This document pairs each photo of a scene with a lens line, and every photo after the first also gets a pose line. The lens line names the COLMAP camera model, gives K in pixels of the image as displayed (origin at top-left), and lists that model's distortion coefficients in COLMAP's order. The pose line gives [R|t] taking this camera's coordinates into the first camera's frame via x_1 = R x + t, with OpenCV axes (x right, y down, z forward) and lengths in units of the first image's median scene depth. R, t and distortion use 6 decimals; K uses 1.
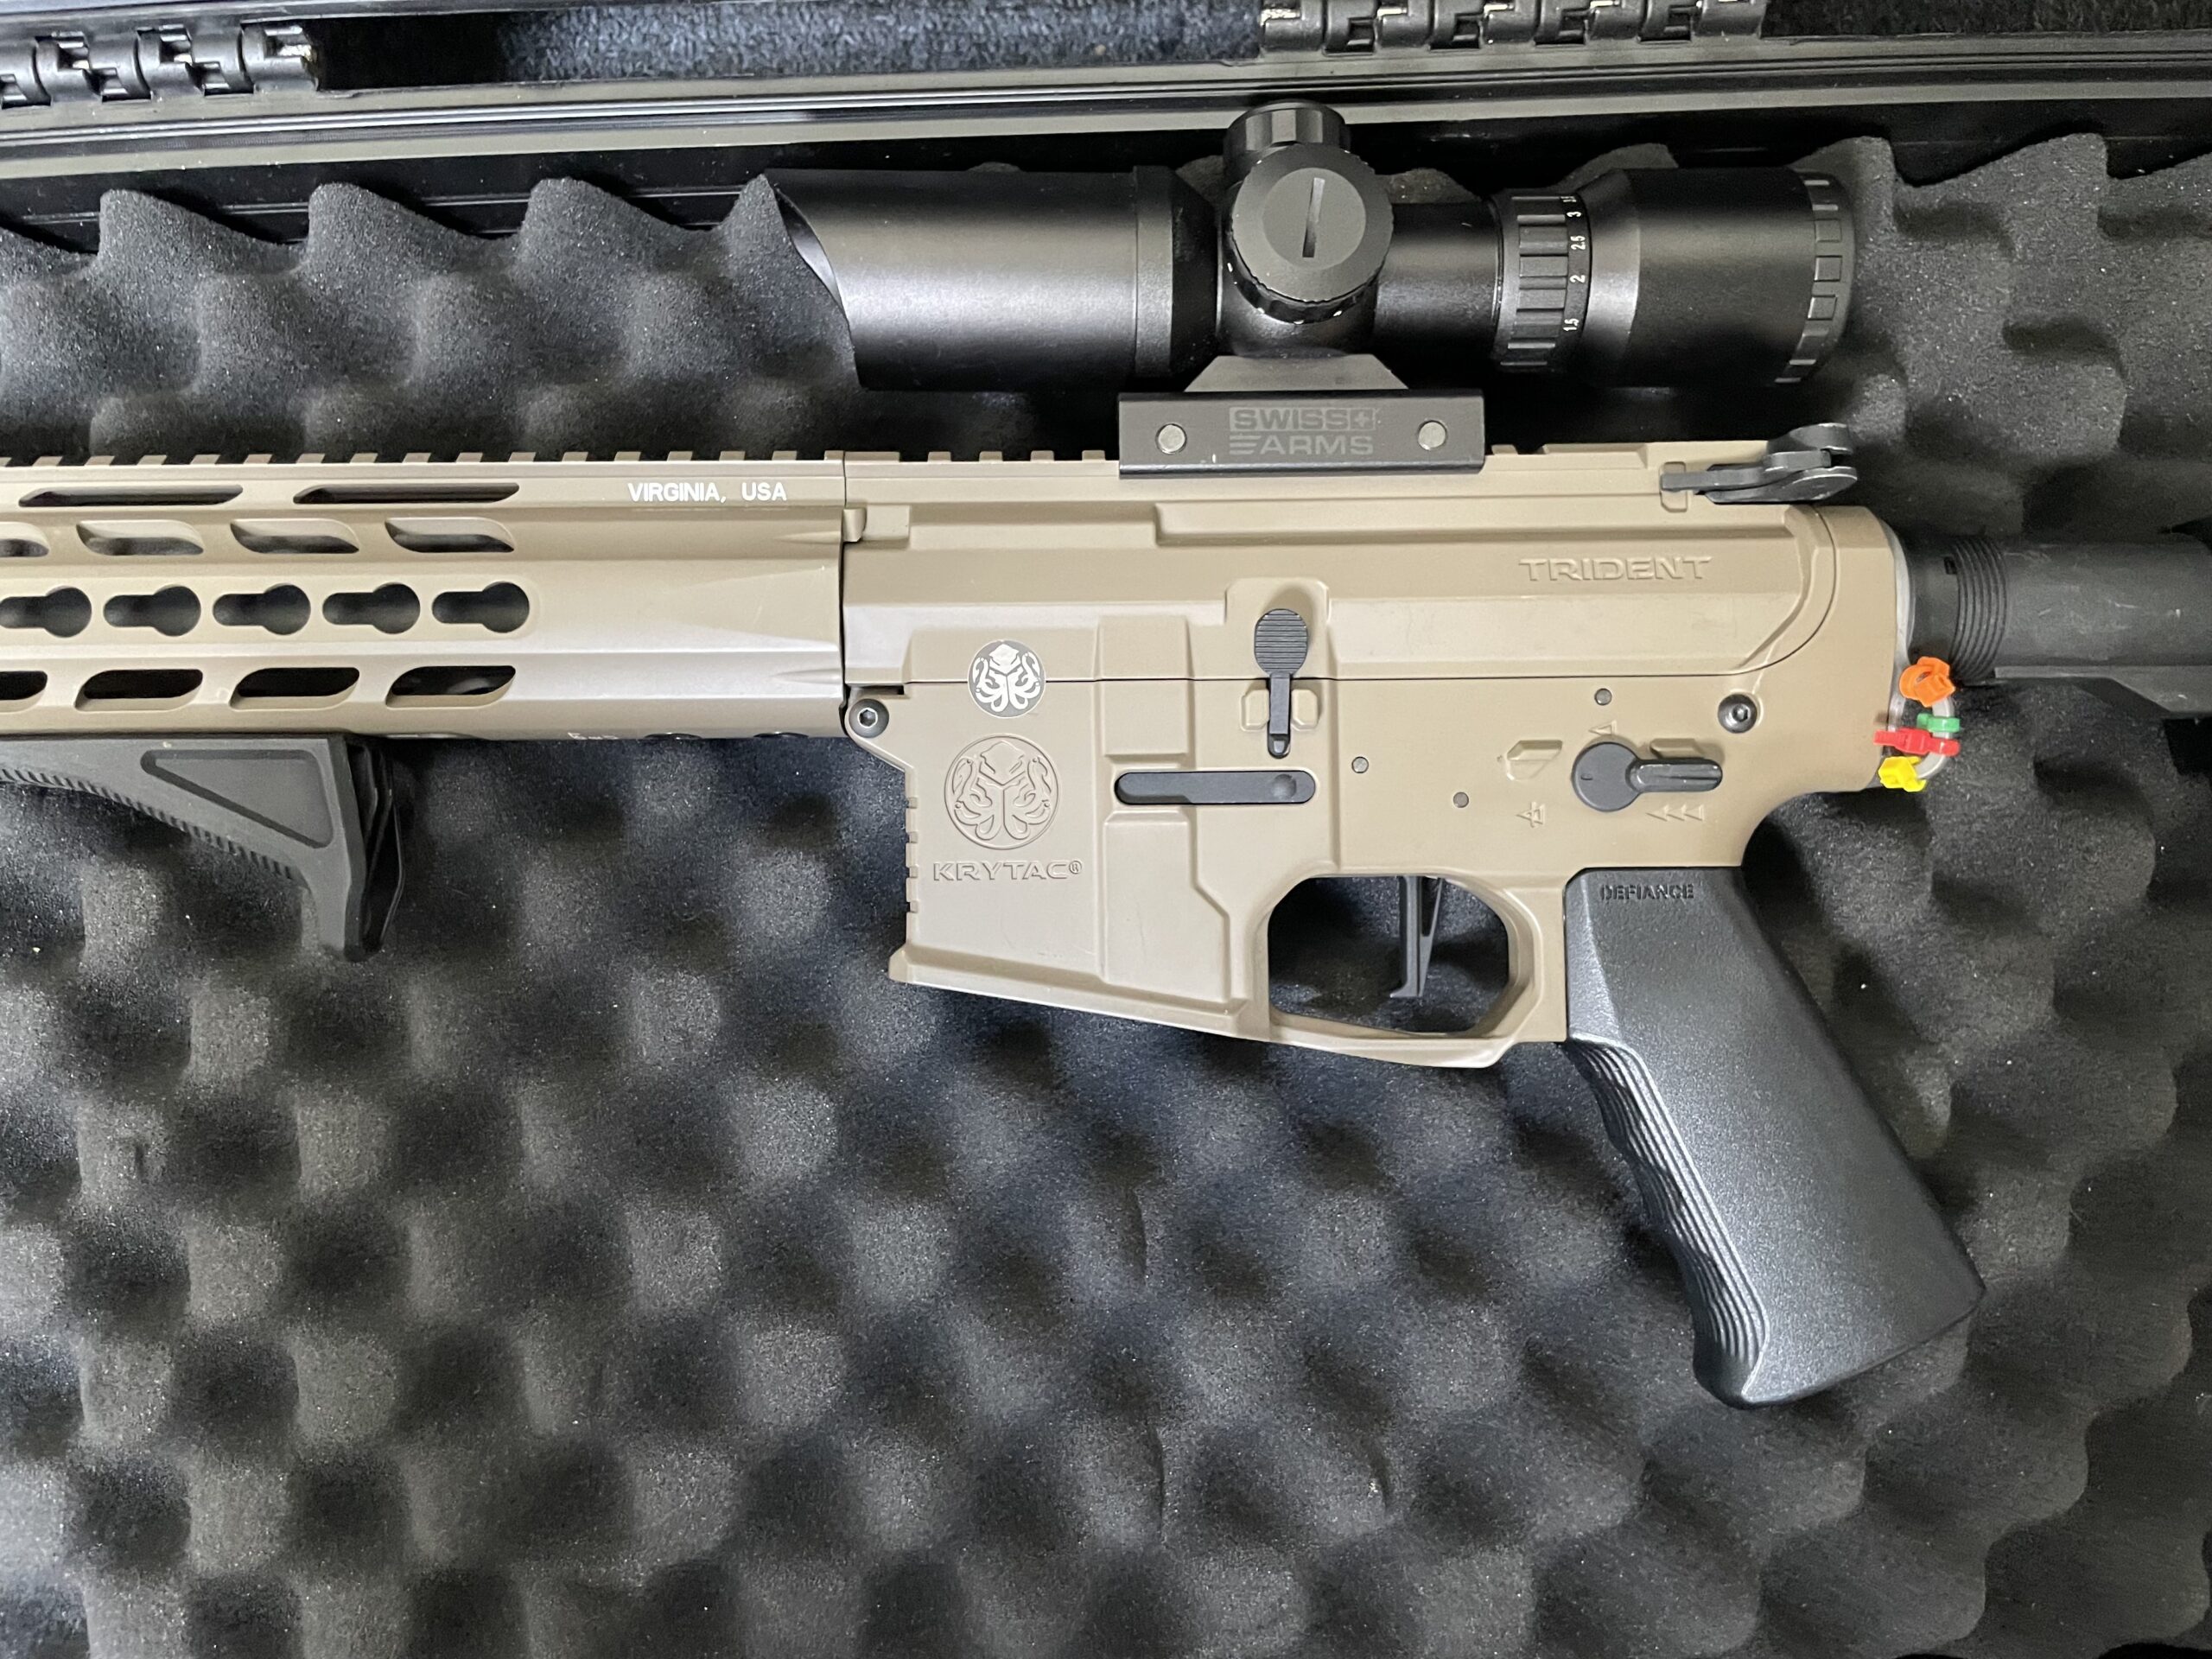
lens RADIAL K [[1656.2, 0, 1106.0], [0, 1656.2, 829.5], [0, 0, 1]] dist [0.060875, -0.094230]
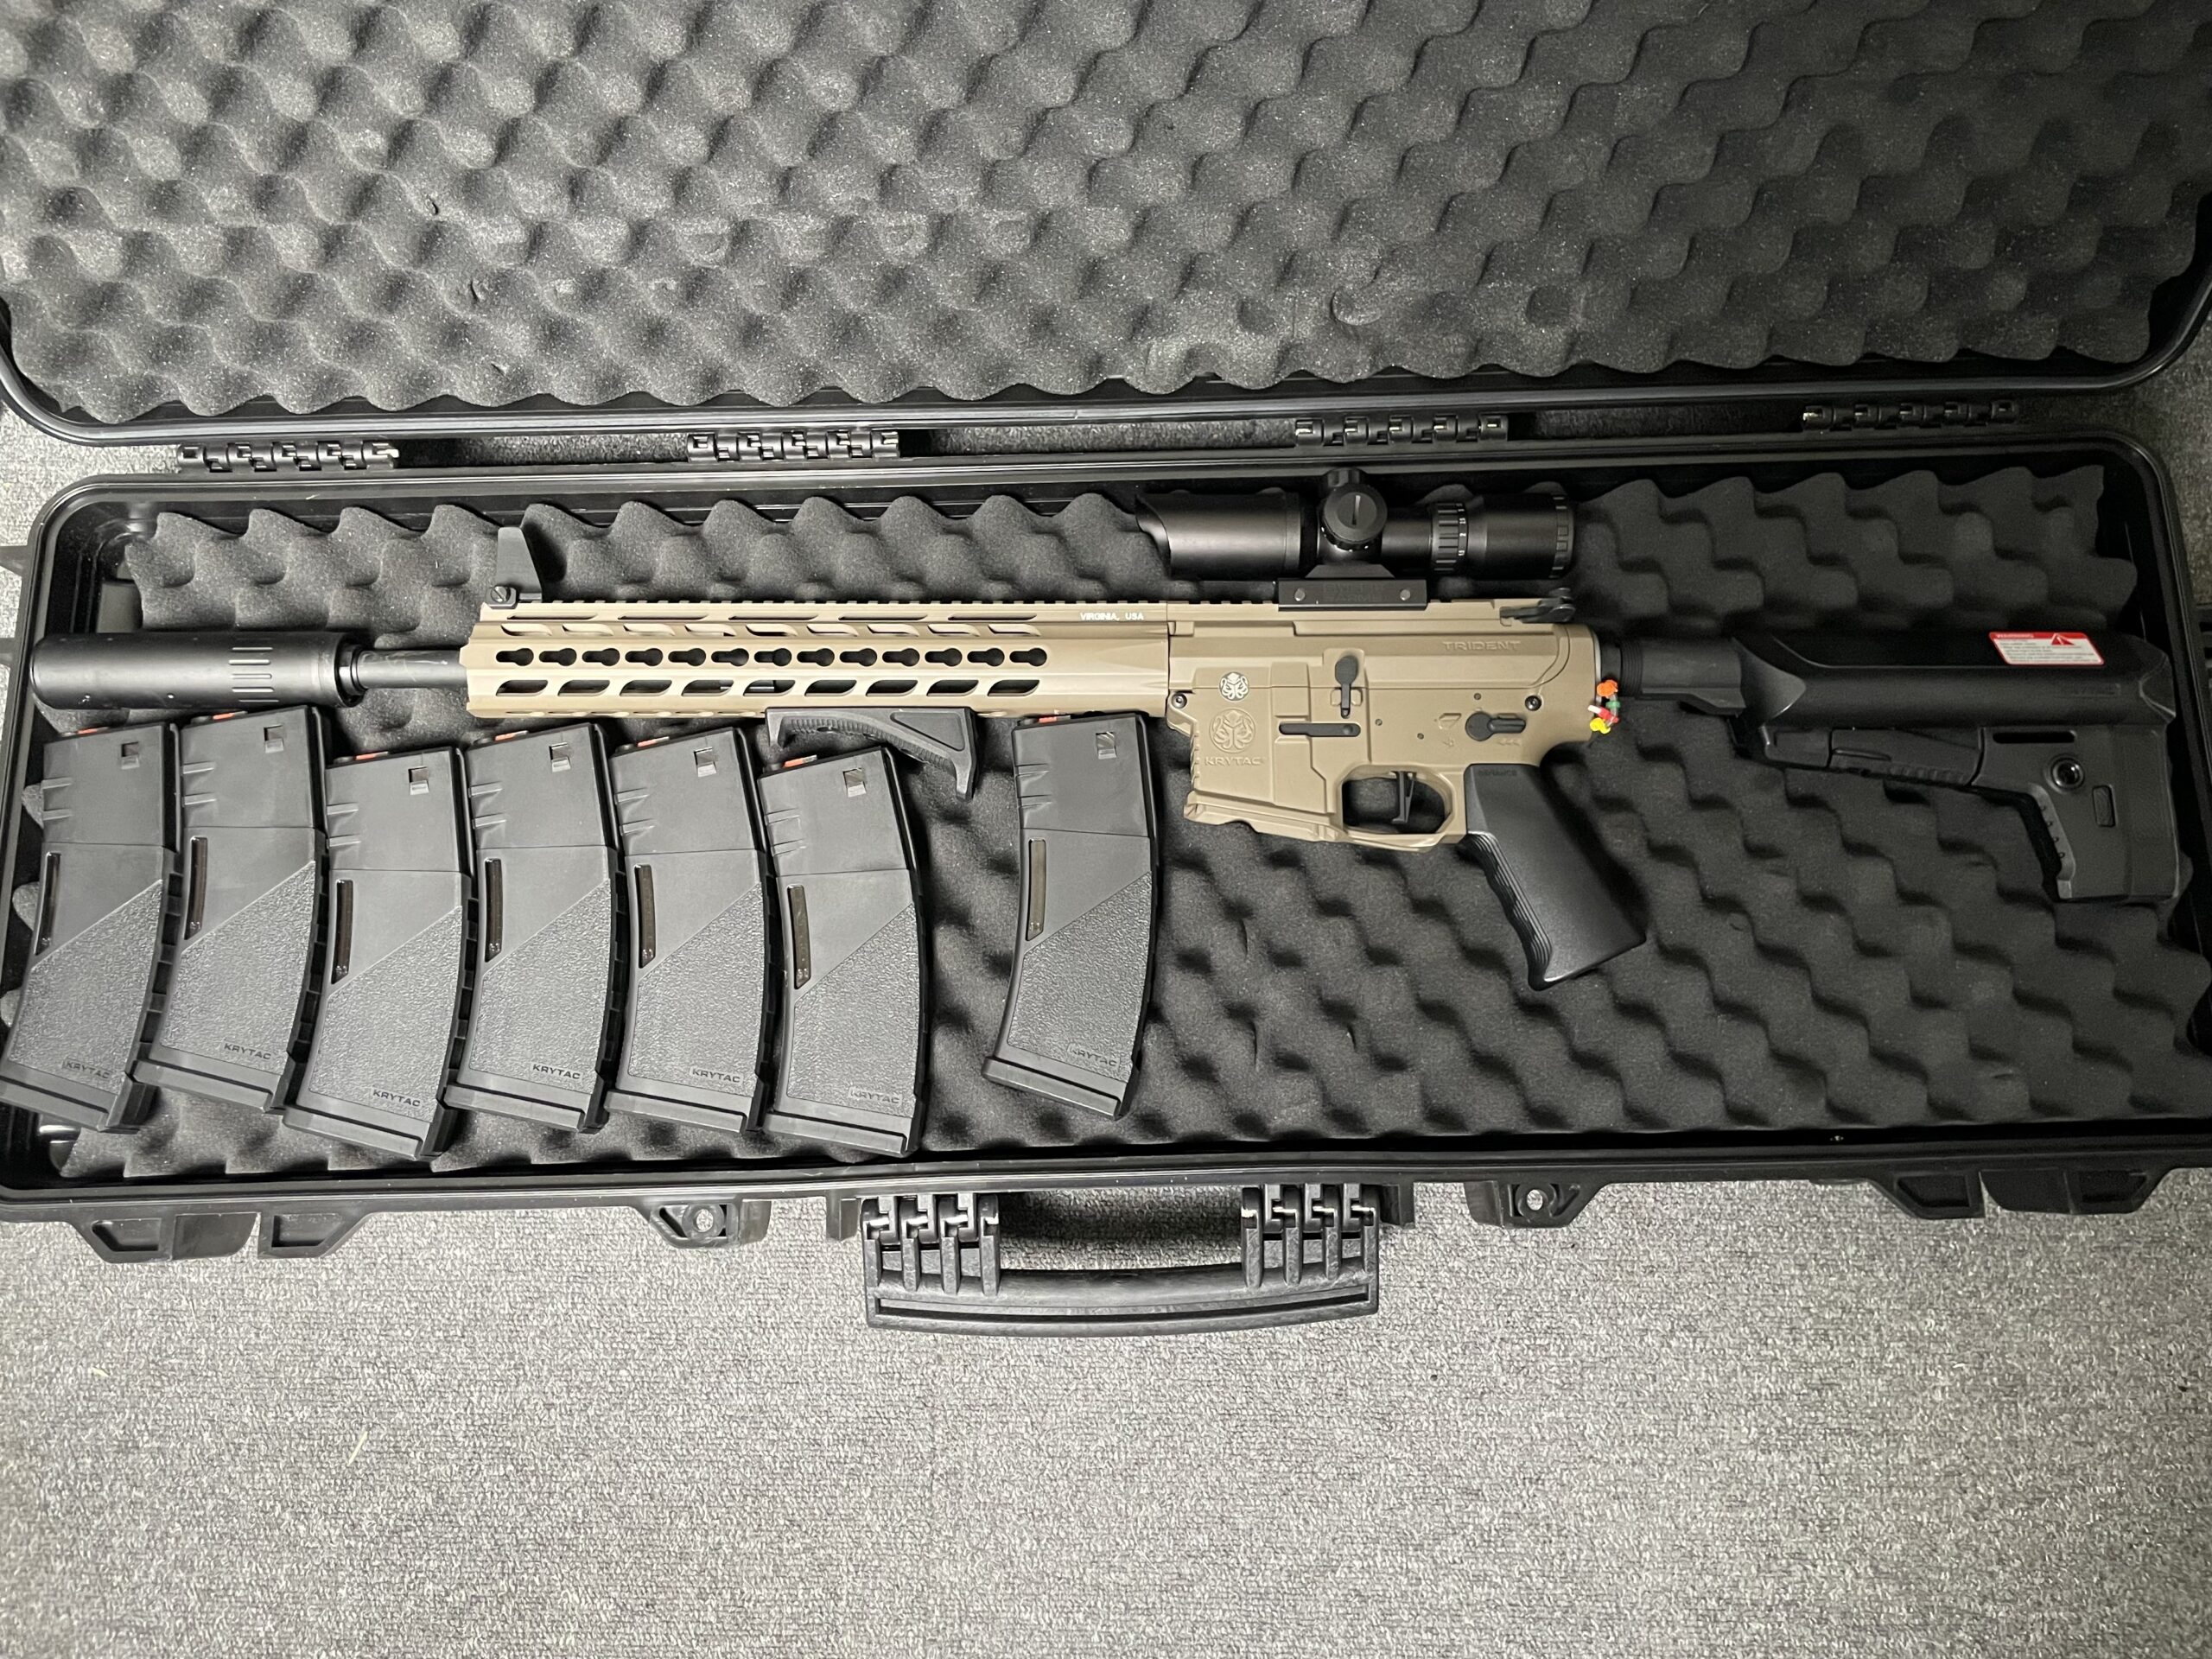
lens RADIAL K [[1656.2, 0, 1106.0], [0, 1656.2, 829.5], [0, 0, 1]] dist [0.060875, -0.094230]
pose [[0.999897, 0.005907, -0.013091, -0.216438], [-0.008033, 0.985605, -0.168873, 0.532260], [0.011905, 0.168961, 0.985551, -1.390920]]
